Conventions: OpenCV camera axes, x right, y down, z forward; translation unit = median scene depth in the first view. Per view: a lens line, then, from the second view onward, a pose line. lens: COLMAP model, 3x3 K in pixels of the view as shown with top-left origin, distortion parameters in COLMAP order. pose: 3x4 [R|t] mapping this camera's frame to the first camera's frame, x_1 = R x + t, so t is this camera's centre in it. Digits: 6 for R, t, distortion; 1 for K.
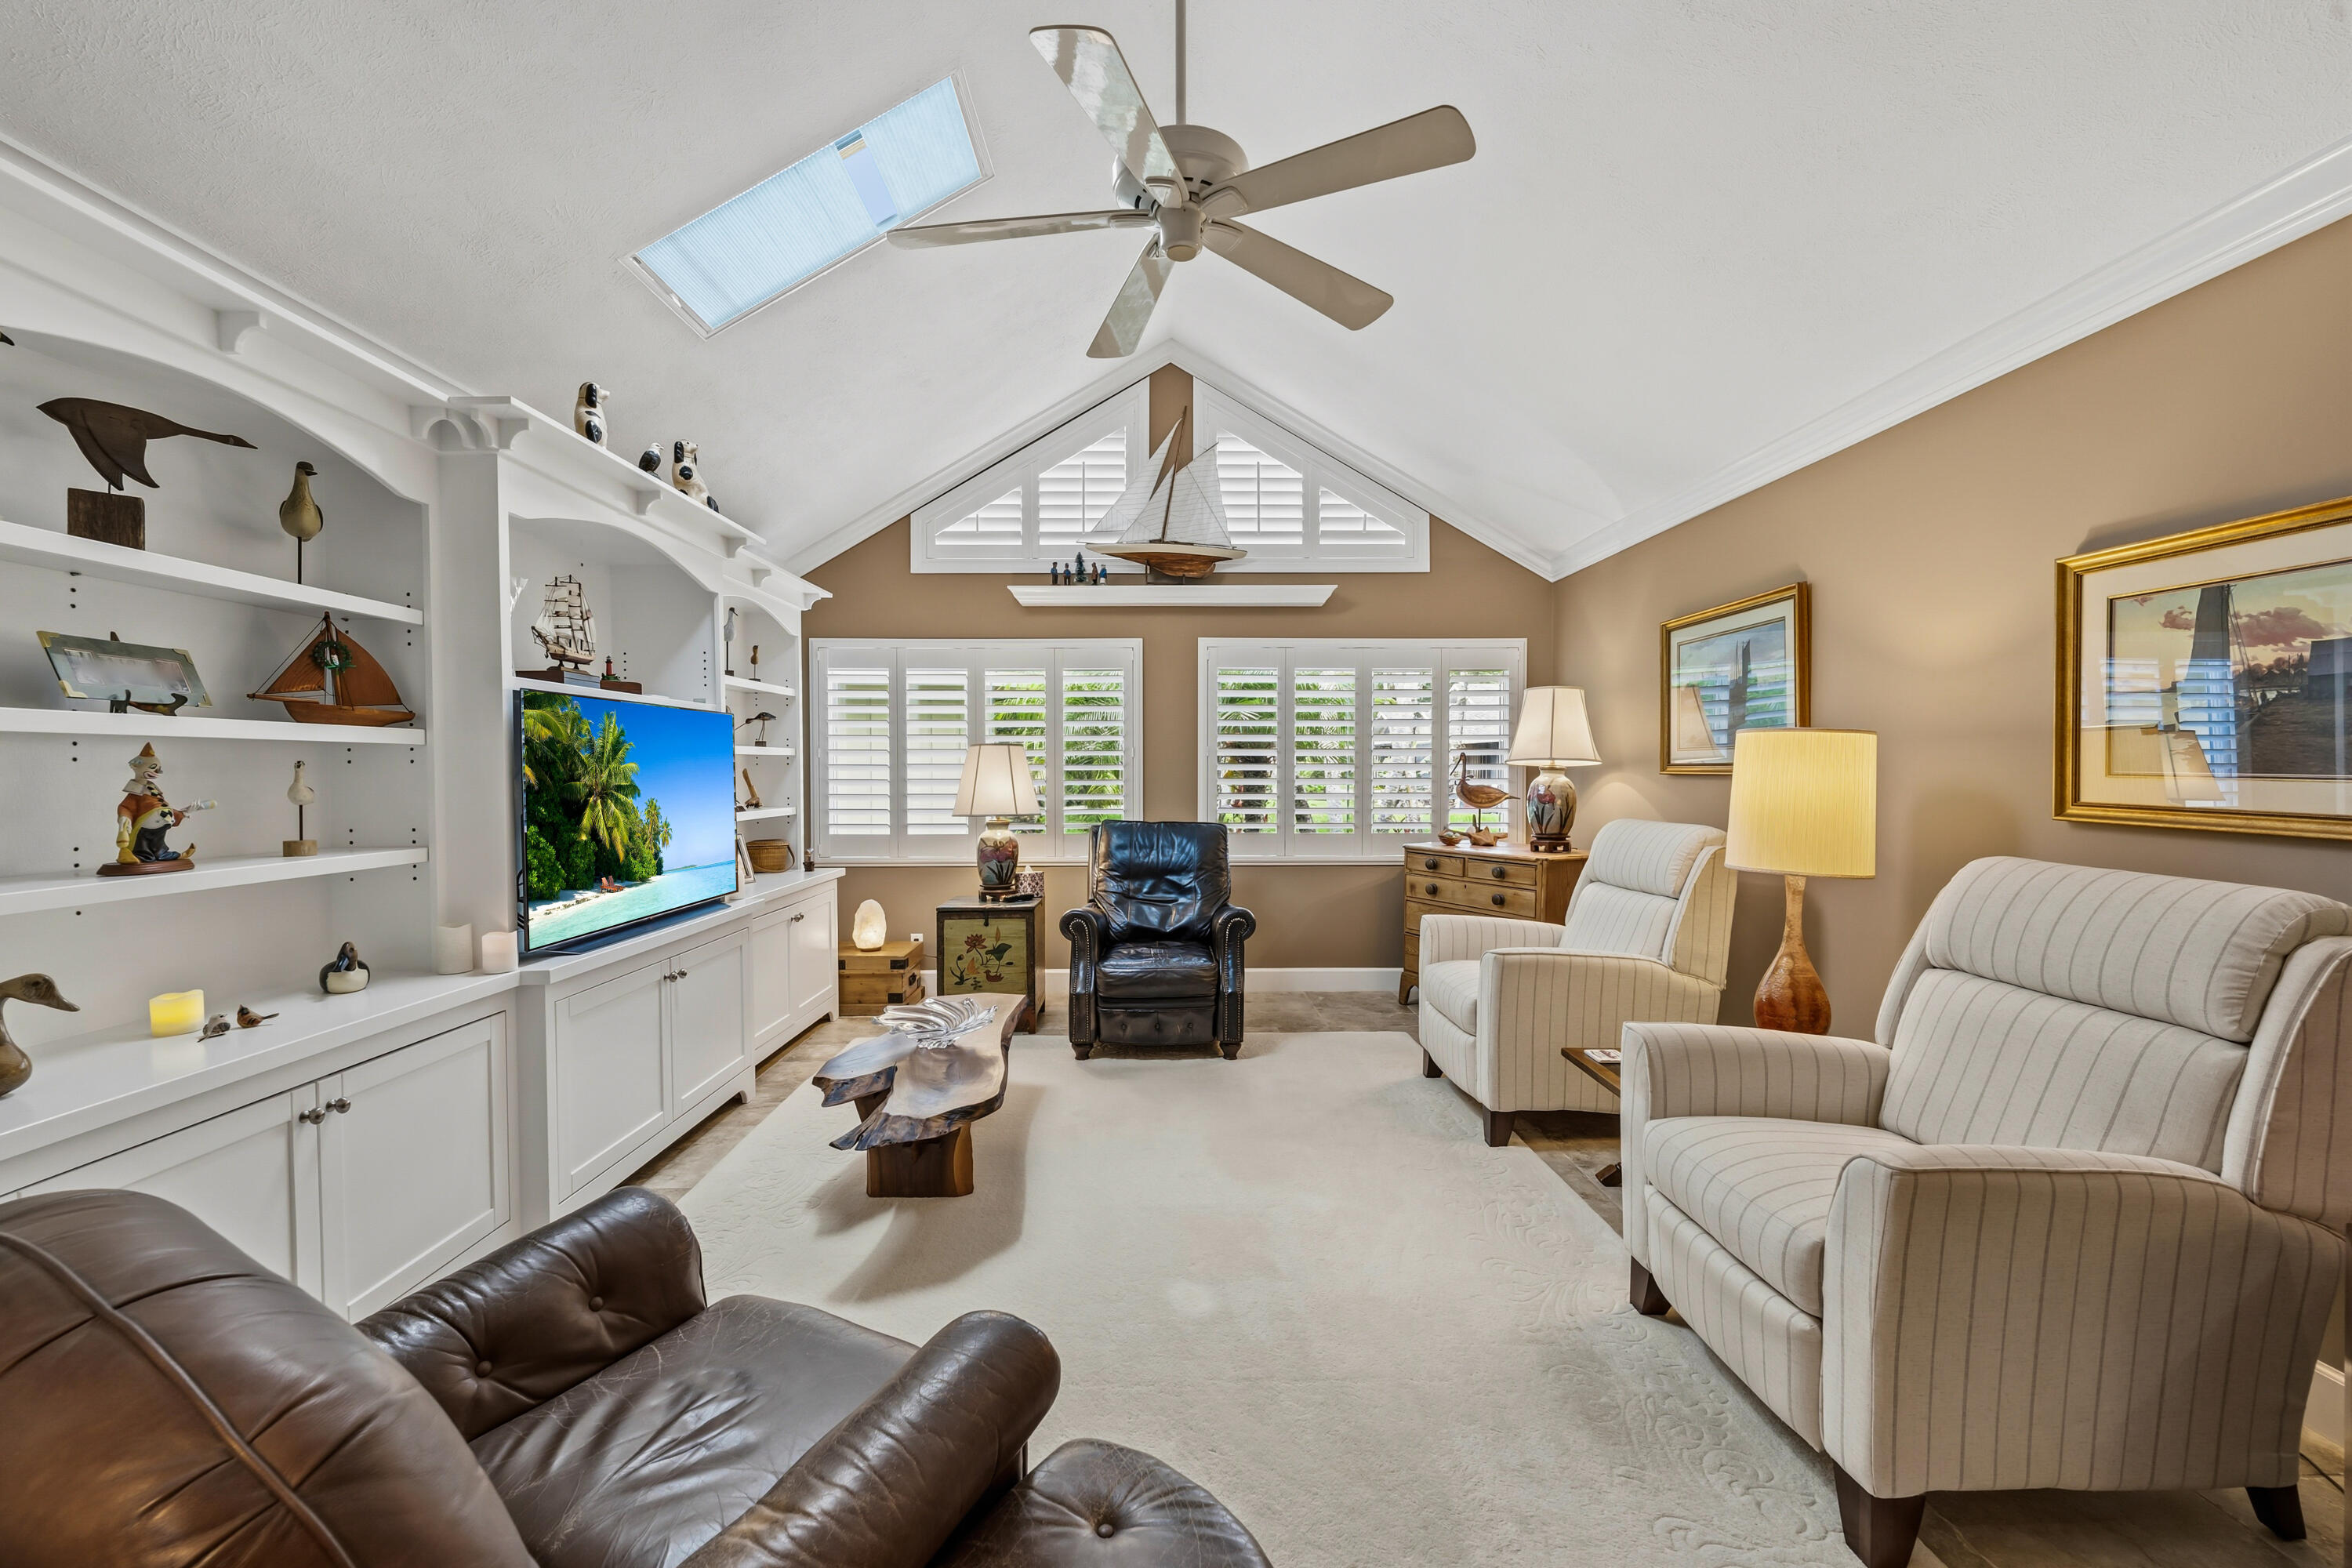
lens RADIAL K [[964.3, 0, 1169.9], [0, 964.3, 781.7], [0, 0, 1]] dist [0.009629, -0.000868]
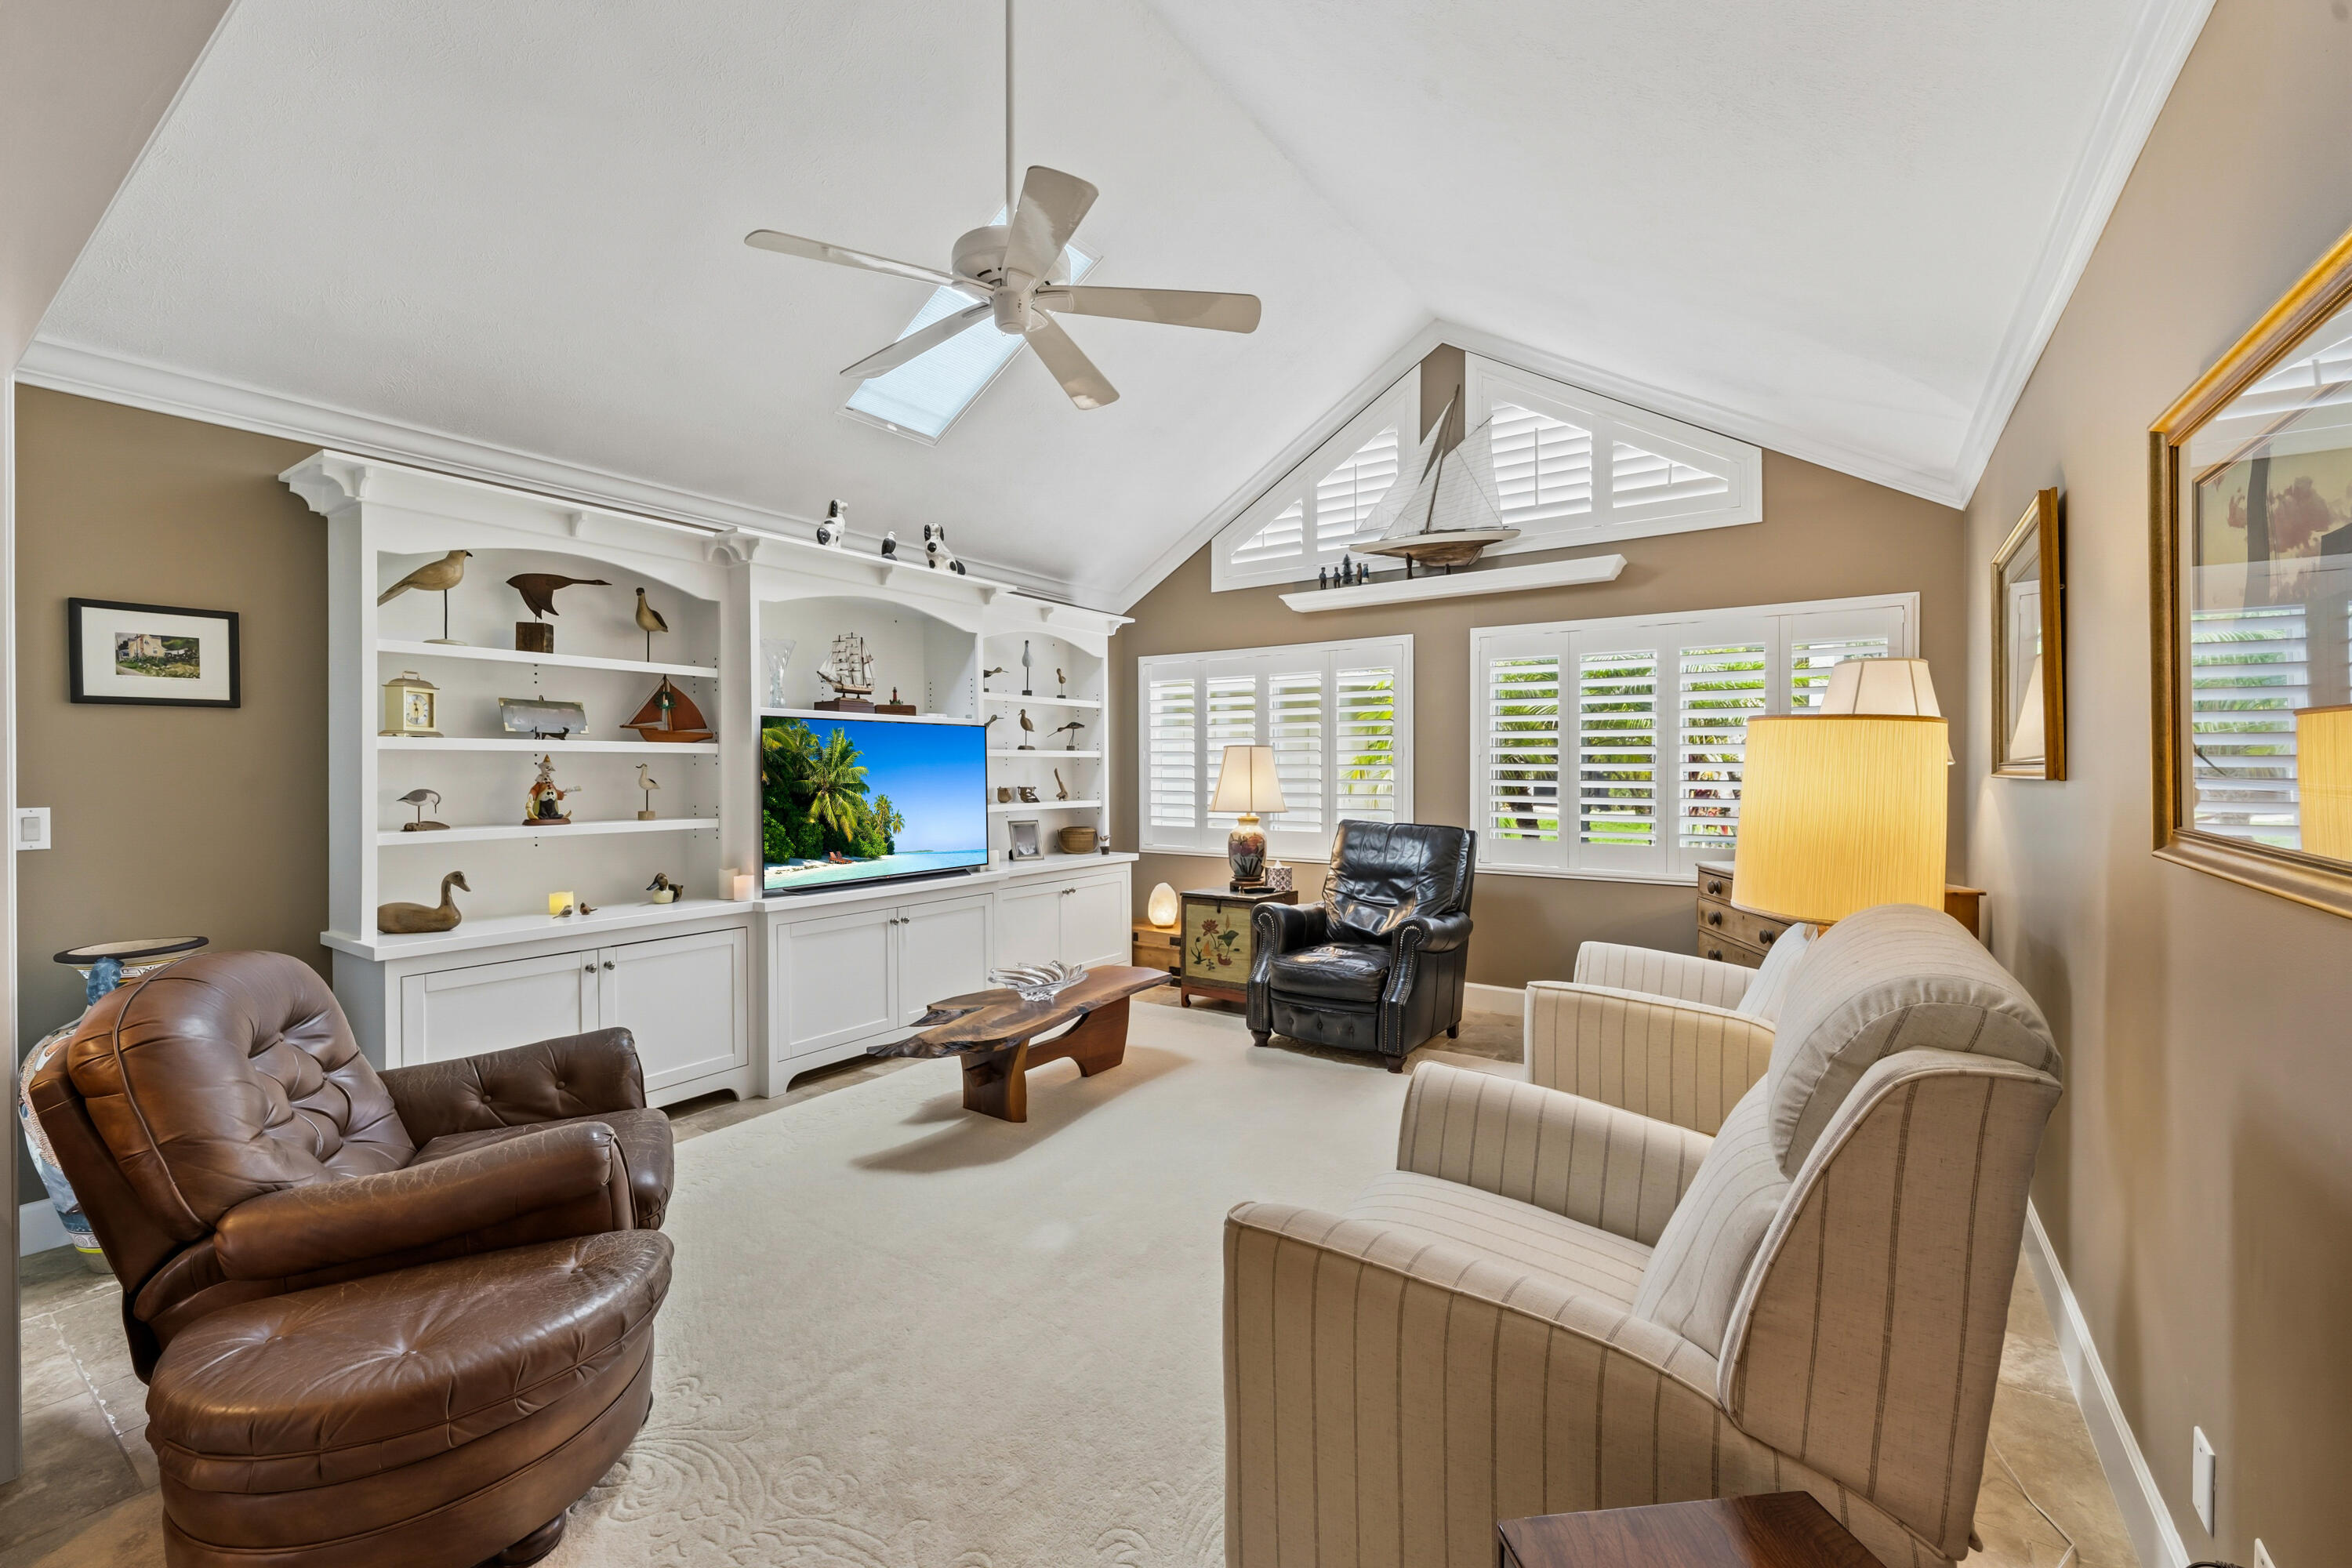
lens RADIAL K [[964.3, 0, 1163.1], [0, 964.3, 776.7], [0, 0, 1]] dist [0.009629, -0.000868]
pose [[0.812777, 0.005312, -0.582551, 0.391824], [-0.007594, 0.999970, -0.001476, -0.002306], [0.582526, 0.005623, 0.812793, 0.077028]]
